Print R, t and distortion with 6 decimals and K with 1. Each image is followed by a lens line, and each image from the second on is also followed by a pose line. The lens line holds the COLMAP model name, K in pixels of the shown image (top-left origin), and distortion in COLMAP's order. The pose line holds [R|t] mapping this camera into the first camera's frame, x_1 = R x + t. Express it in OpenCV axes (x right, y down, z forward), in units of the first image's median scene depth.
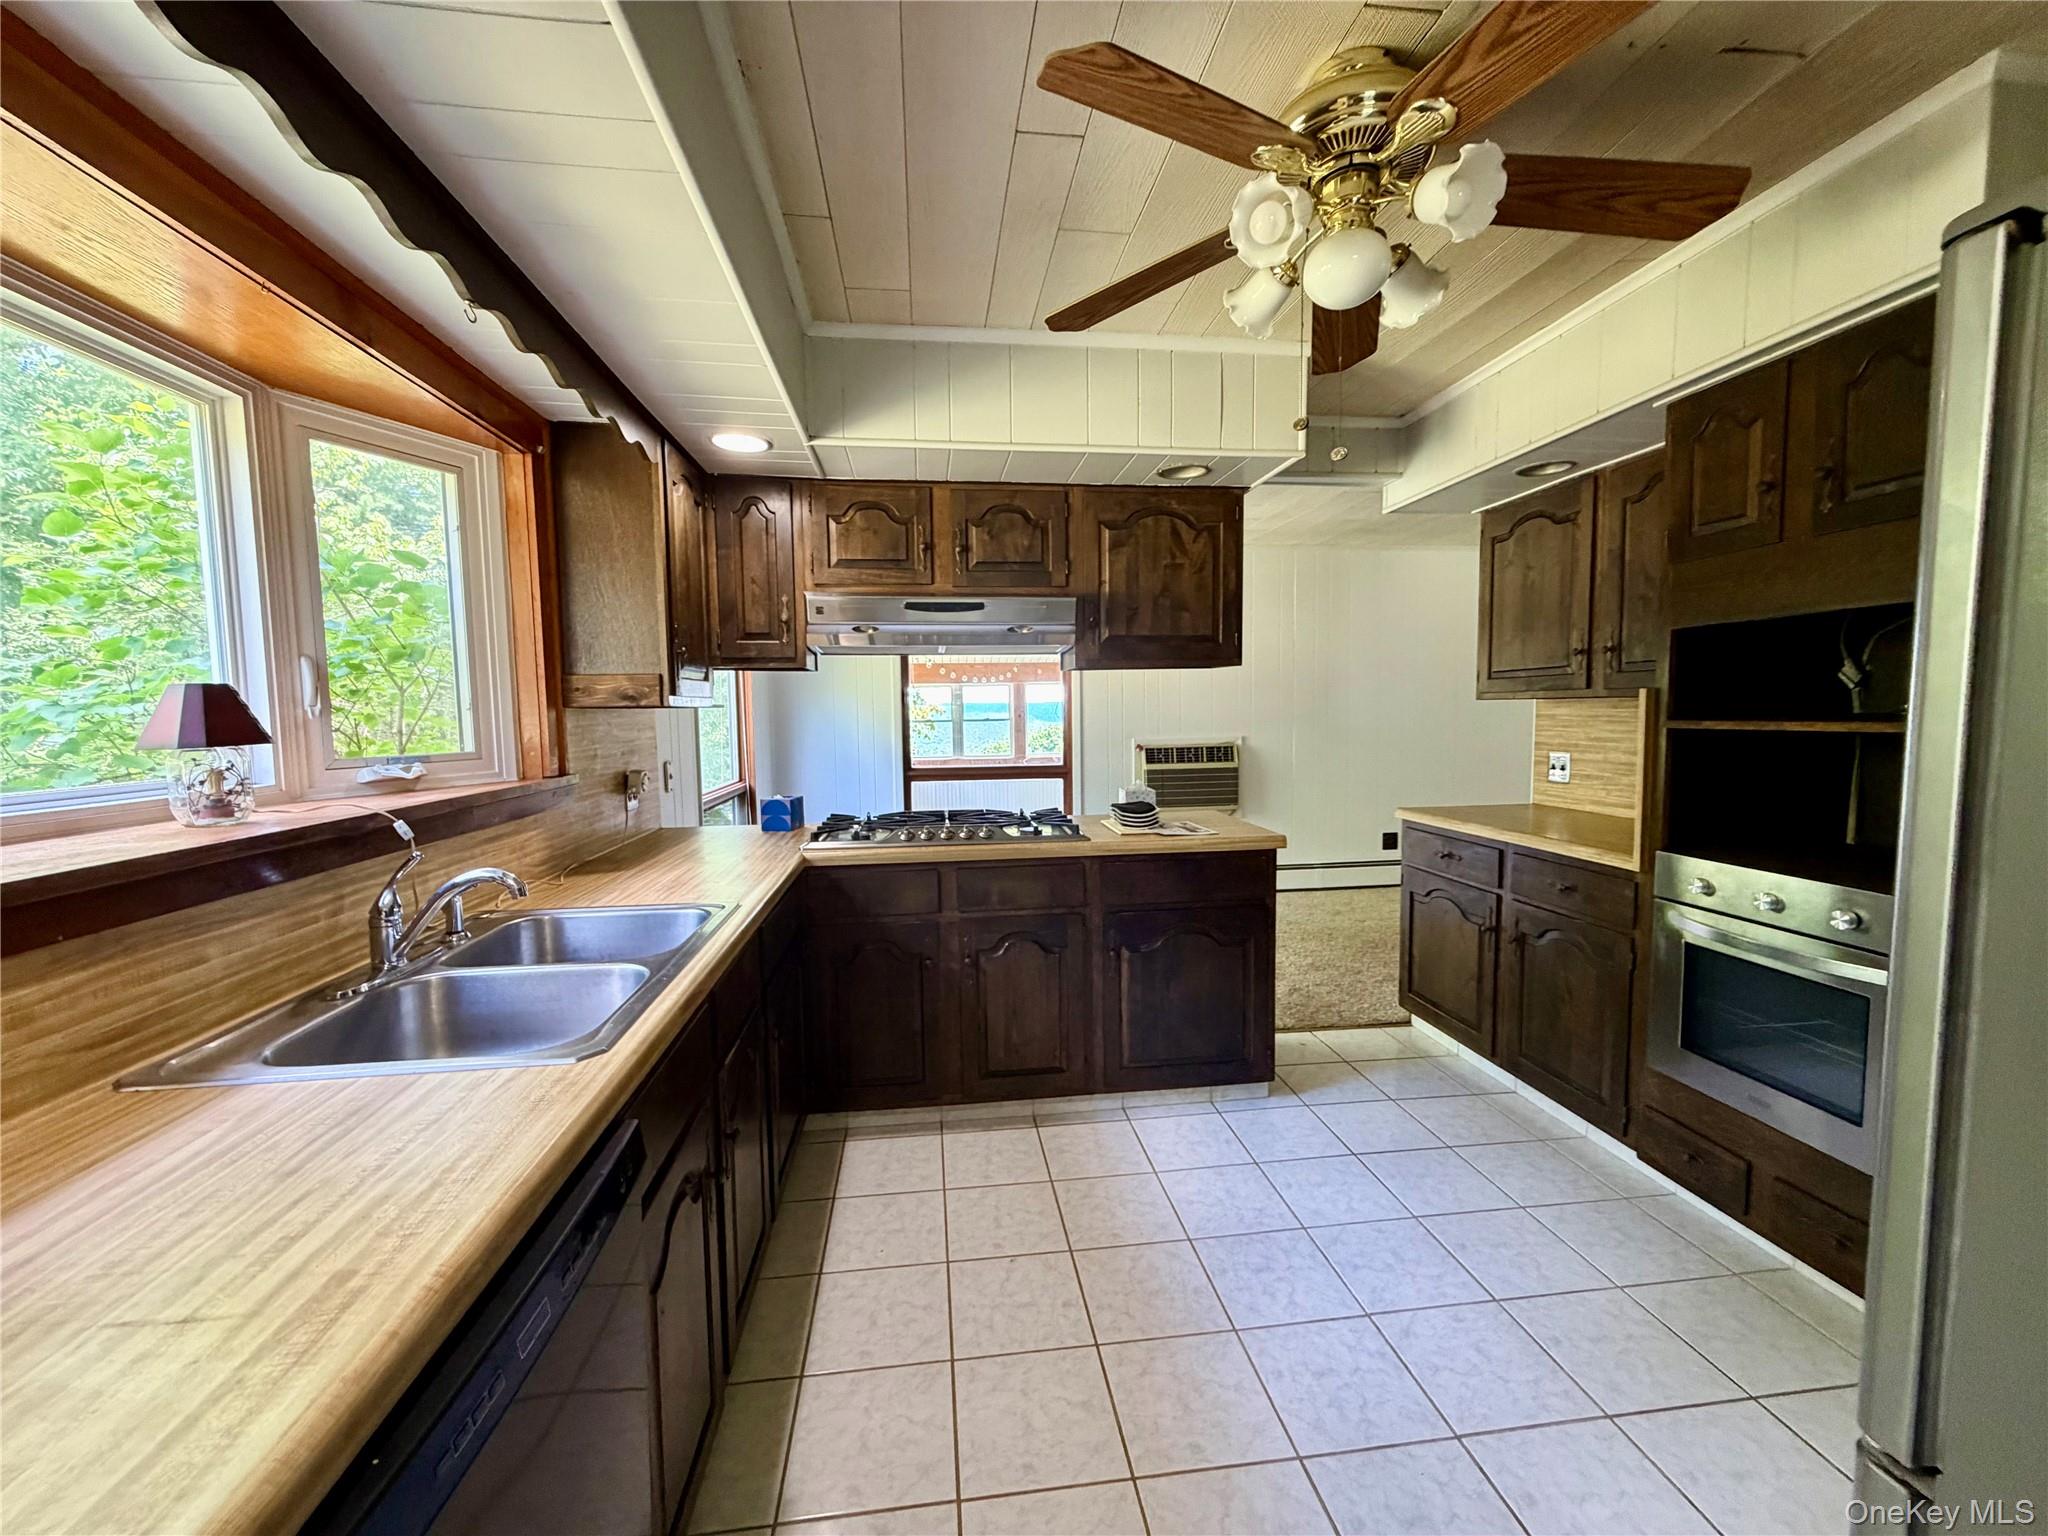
lens RADIAL K [[819.8, 0, 1023.0], [0, 819.8, 766.2], [0, 0, 1]] dist [0.000385, -0.000626]
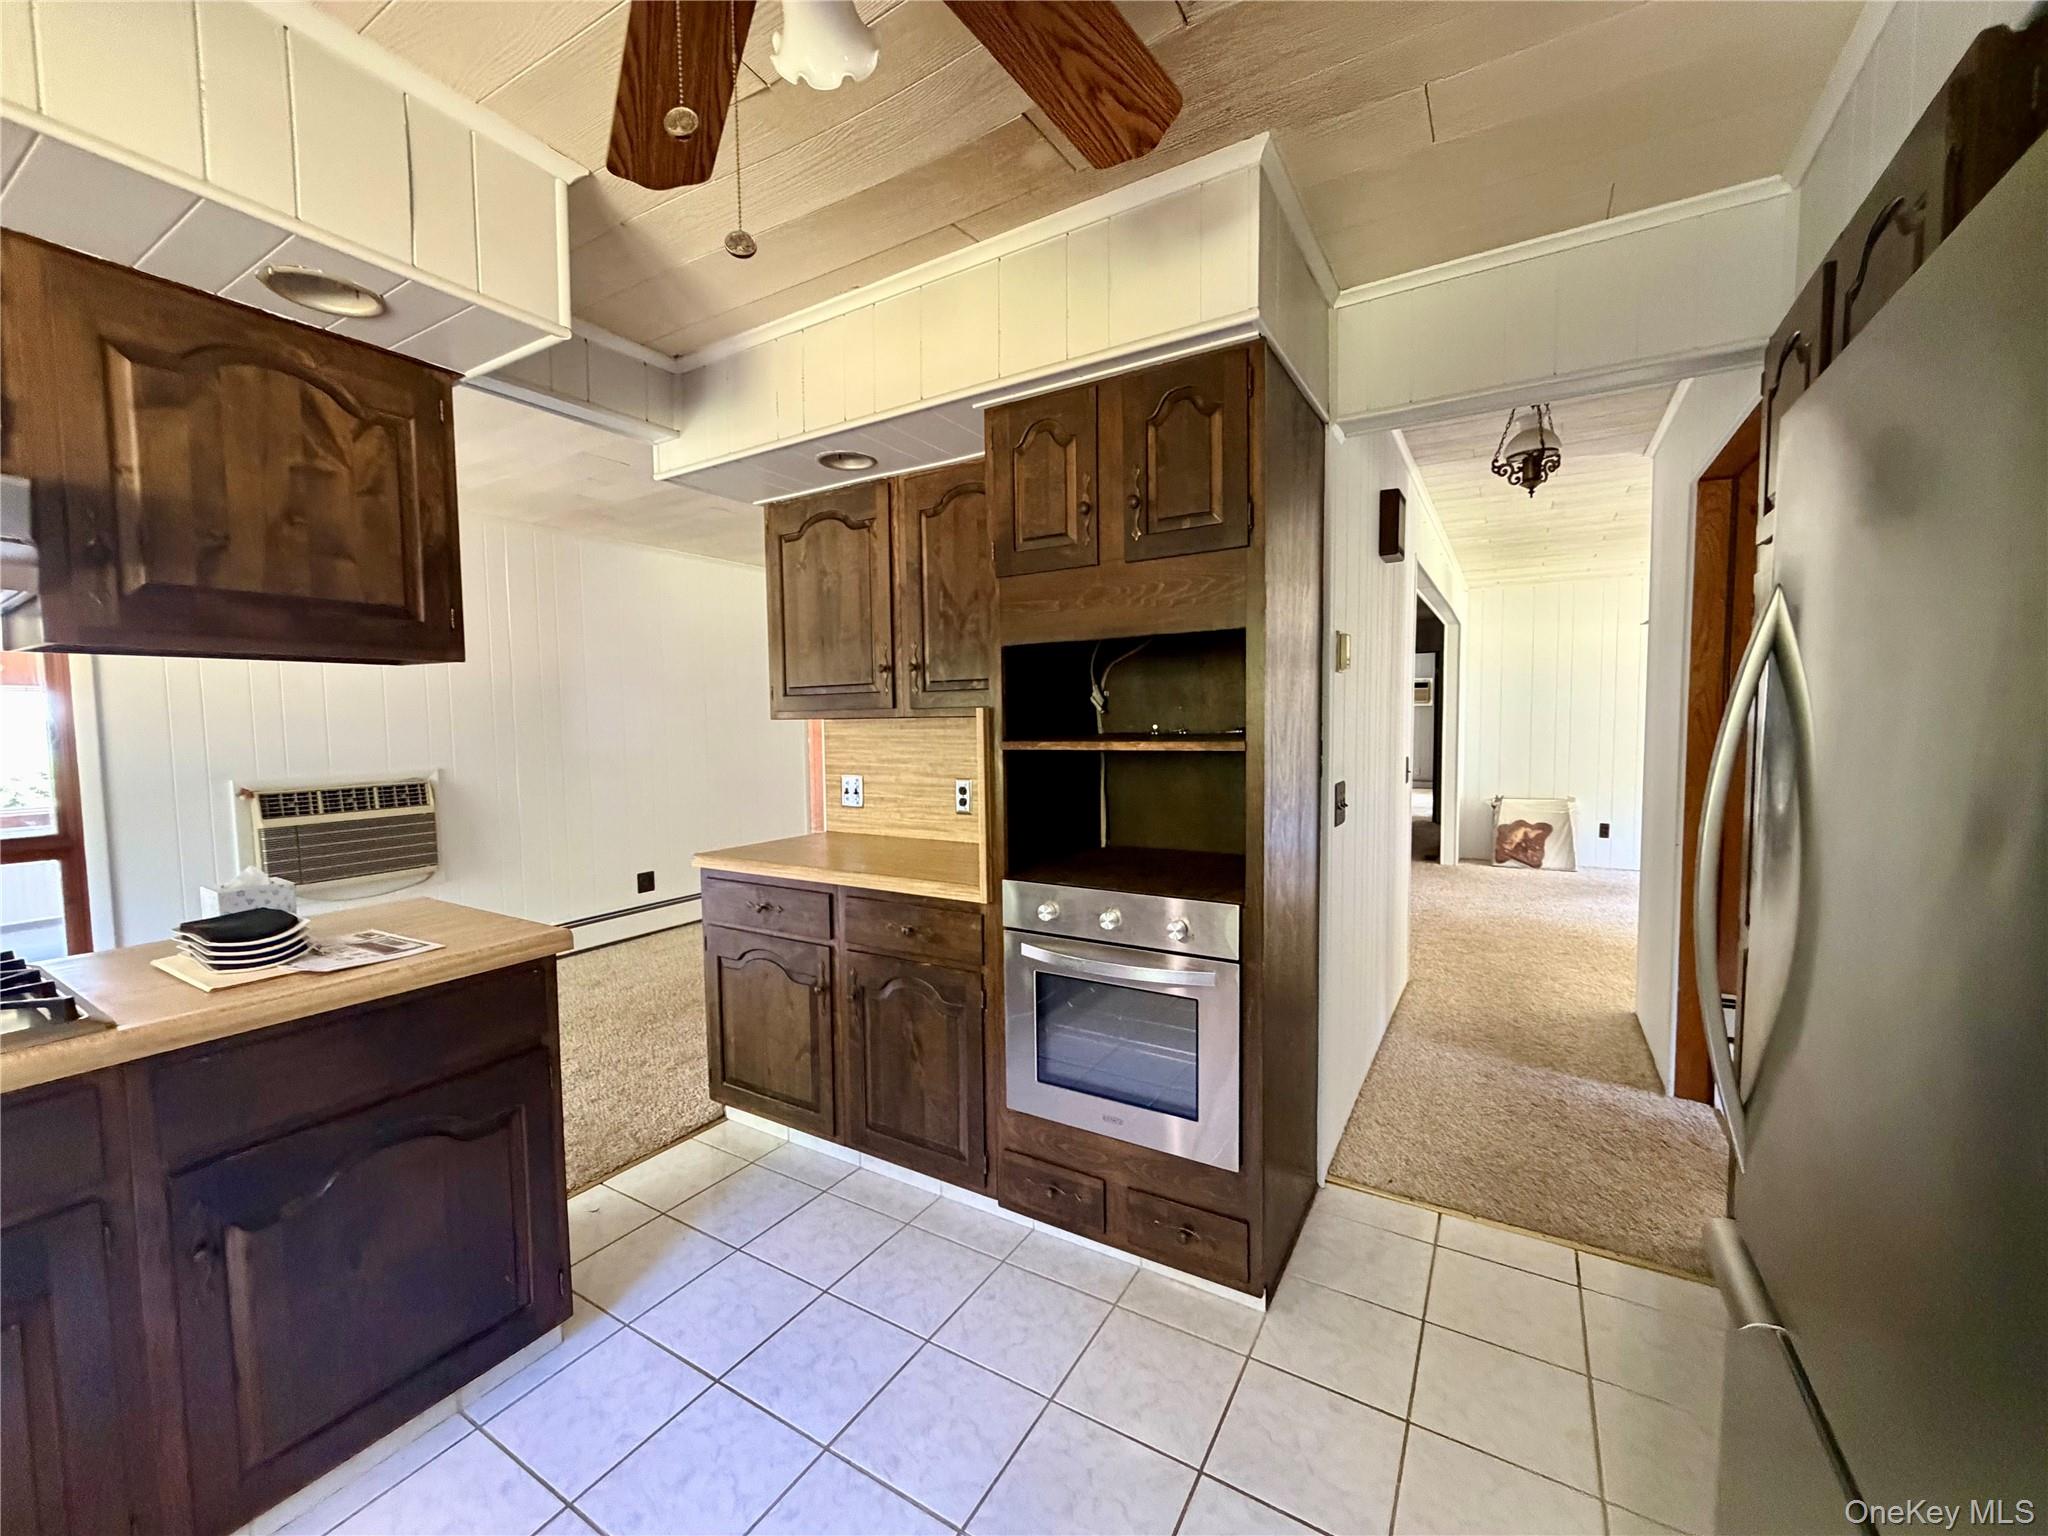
lens RADIAL K [[819.8, 0, 1025.7], [0, 819.8, 770.8], [0, 0, 1]] dist [0.000385, -0.000626]
pose [[0.618068, -0.042684, 0.784965, 0.040846], [0.058373, 0.998260, 0.008320, -0.021728], [-0.783955, 0.040678, 0.619484, 0.299474]]
